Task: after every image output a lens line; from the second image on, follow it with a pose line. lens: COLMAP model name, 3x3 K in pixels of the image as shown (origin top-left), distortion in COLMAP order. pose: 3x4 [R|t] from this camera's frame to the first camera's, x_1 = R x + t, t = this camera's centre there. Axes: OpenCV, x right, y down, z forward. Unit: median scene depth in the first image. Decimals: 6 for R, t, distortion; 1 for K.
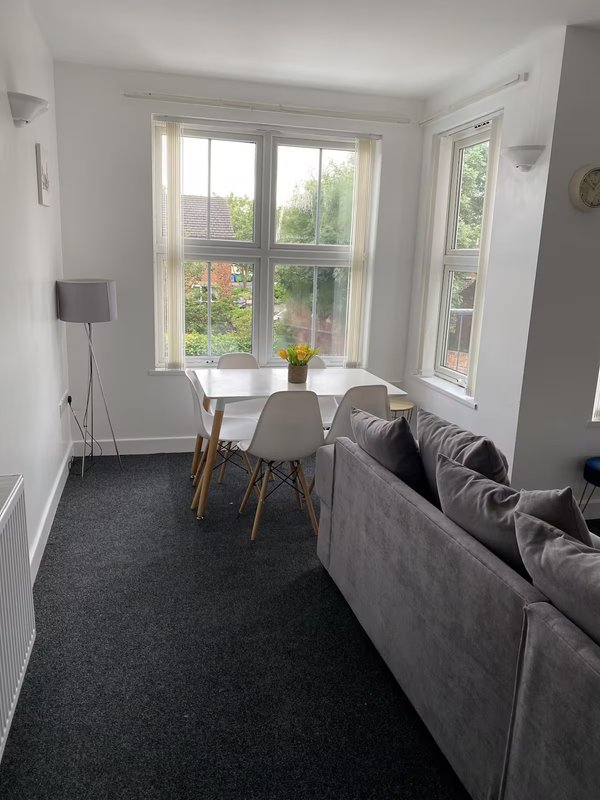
lens RADIAL K [[602.7, 0, 300.0], [0, 602.7, 400.0], [0, 0, 1]] dist [0.015116, -0.001978]
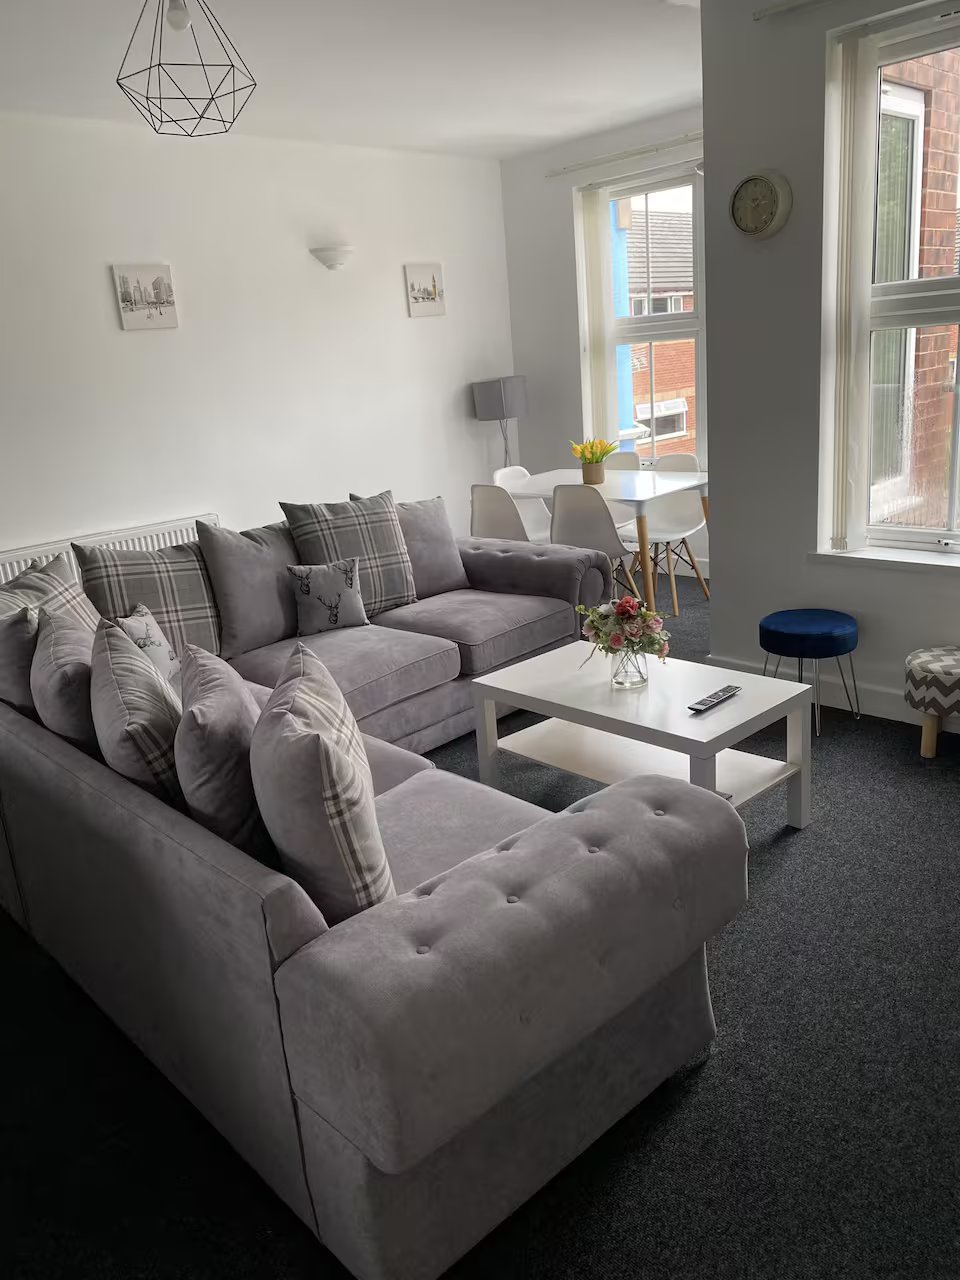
lens RADIAL K [[964.3, 0, 480.0], [0, 964.3, 640.0], [0, 0, 1]] dist [0.015116, -0.001978]
pose [[0.468775, 0.177768, -0.865245, 1.152257], [-0.110087, 0.983660, 0.142454, 0.011207], [0.876431, 0.028474, 0.480686, 0.203917]]
